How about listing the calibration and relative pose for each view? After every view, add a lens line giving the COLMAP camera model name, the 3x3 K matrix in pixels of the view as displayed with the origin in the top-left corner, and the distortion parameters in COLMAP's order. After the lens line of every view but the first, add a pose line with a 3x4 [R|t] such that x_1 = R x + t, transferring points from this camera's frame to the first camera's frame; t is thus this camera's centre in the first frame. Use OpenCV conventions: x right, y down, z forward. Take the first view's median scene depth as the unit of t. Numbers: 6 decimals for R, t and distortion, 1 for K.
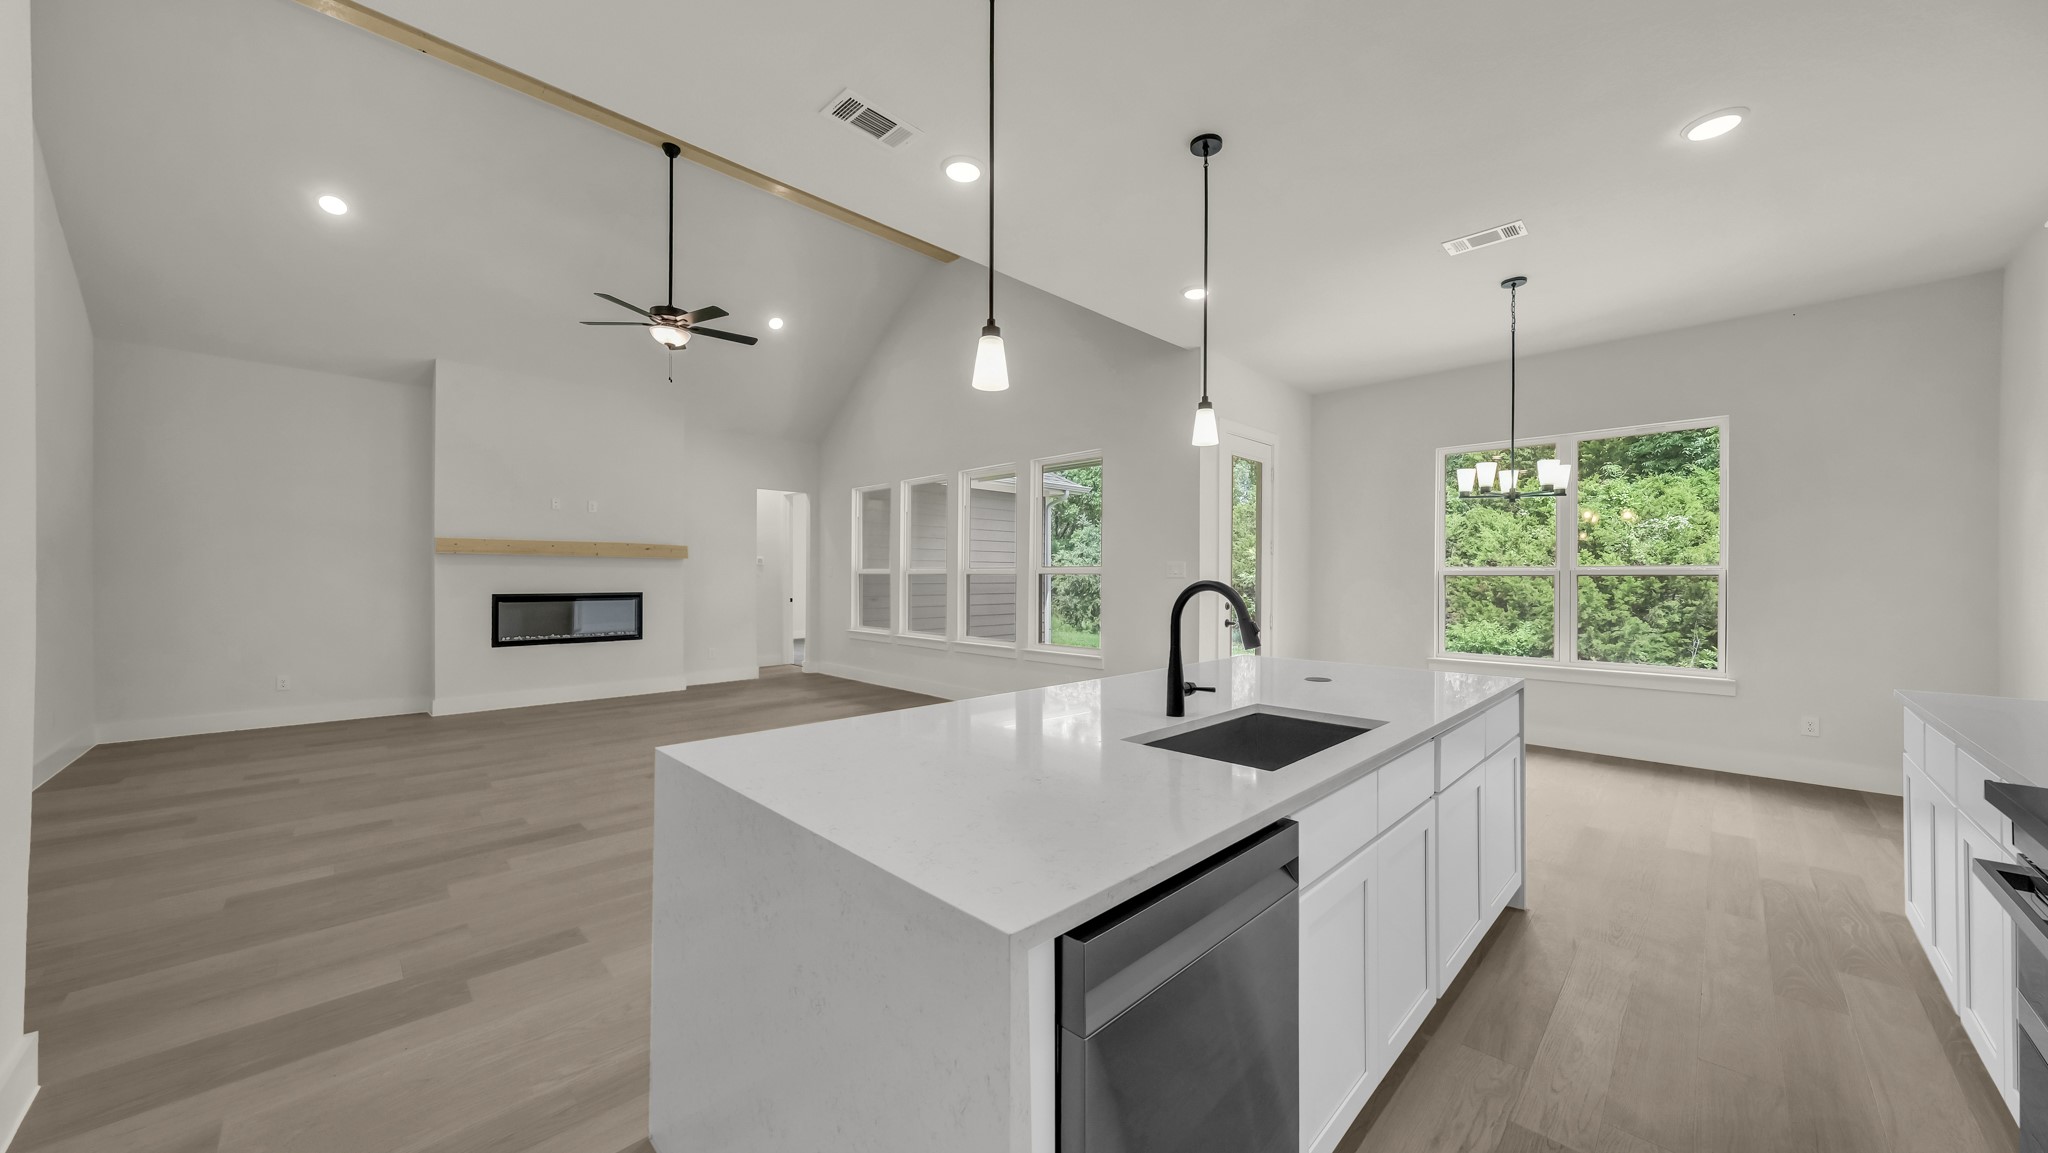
lens RADIAL K [[725.4, 0, 1036.6], [0, 725.4, 570.8], [0, 0, 1]] dist [-0.000244, -0.000035]
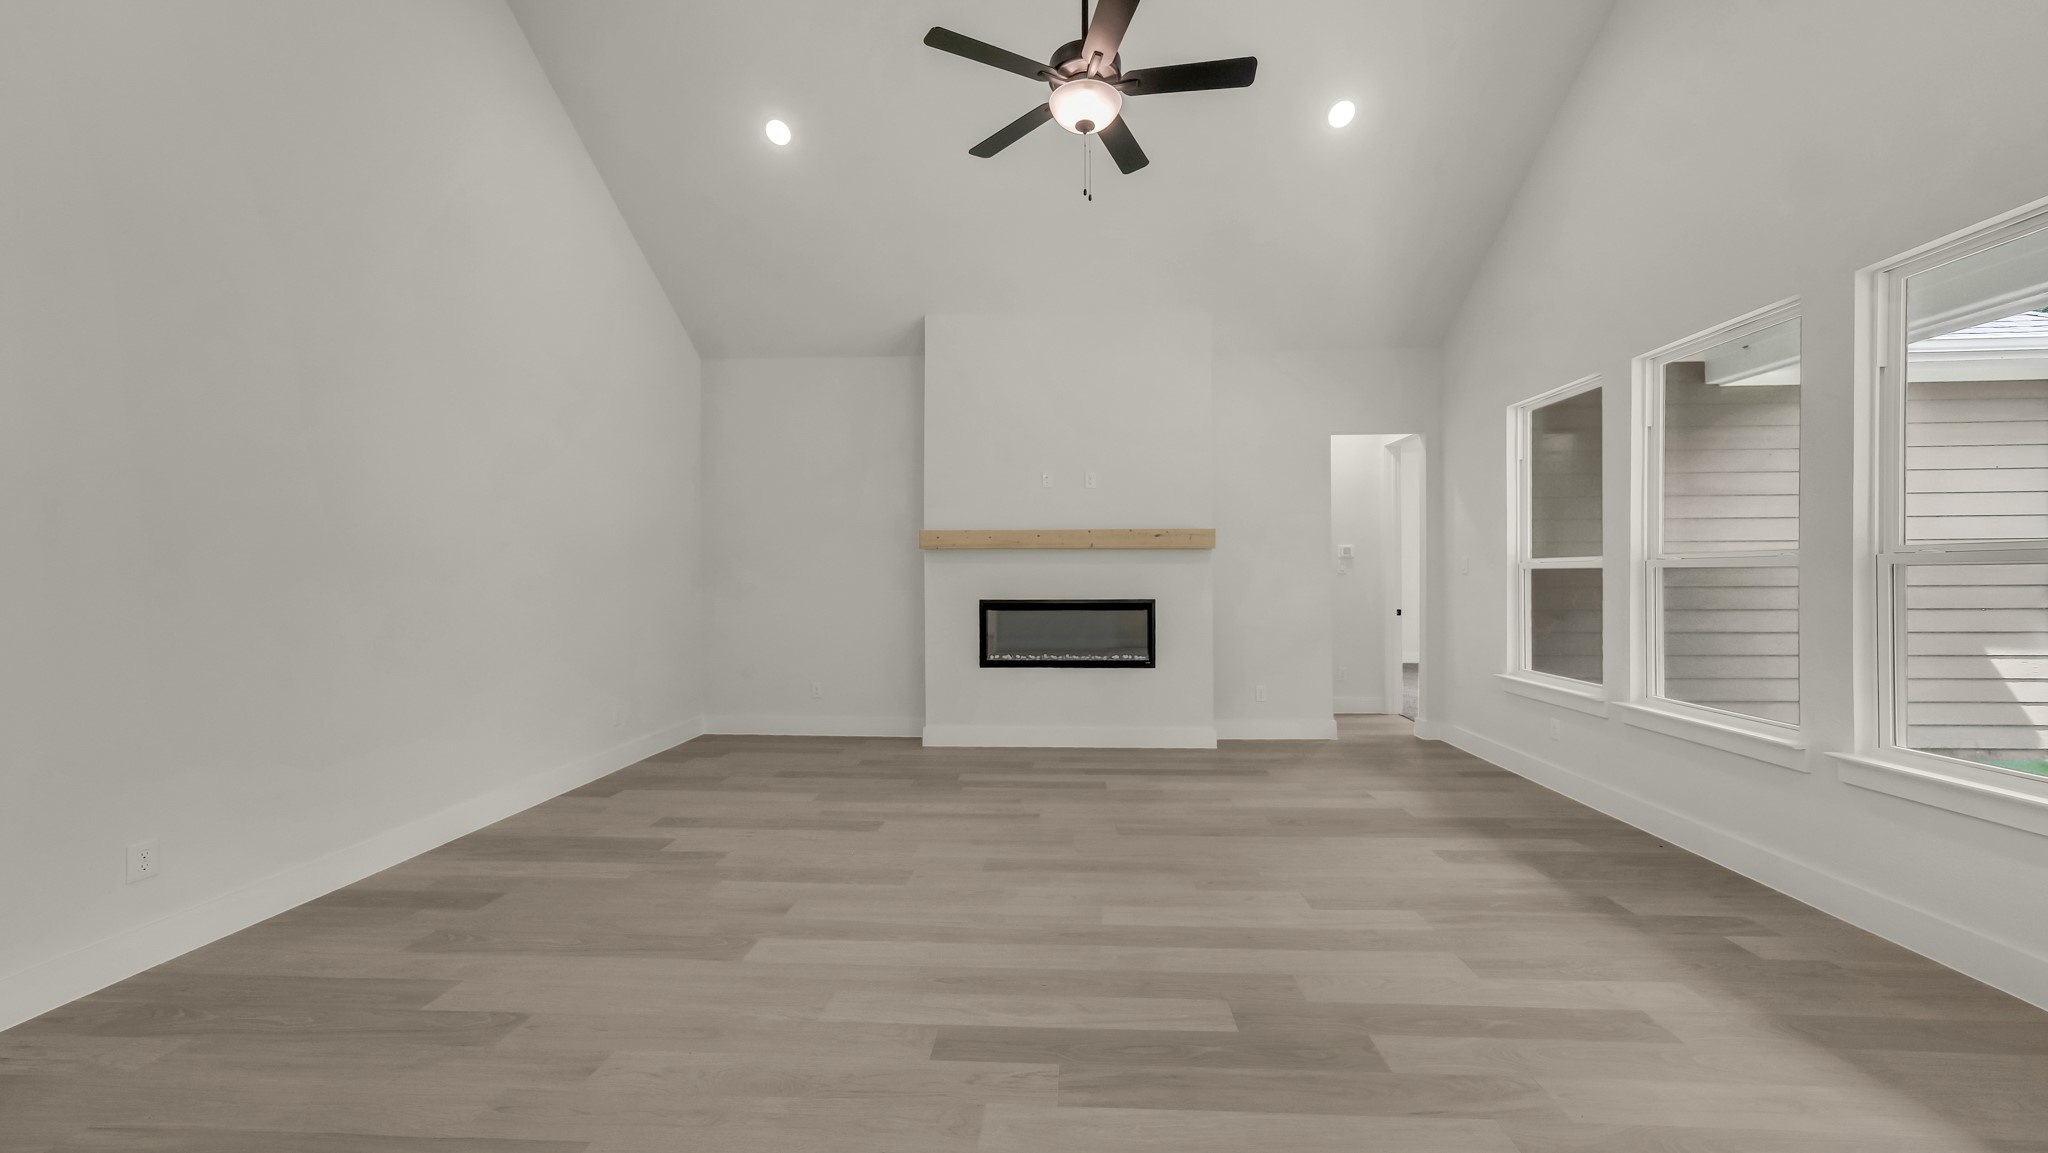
lens RADIAL K [[740.1, 0, 1024.0], [0, 740.1, 576.5], [0, 0, 1]] dist [0.000400, 0.000009]
pose [[0.668191, -0.001771, -0.743987, -0.050813], [0.010925, 0.999913, 0.007432, 0.000637], [0.743909, -0.013094, 0.668152, 0.214637]]
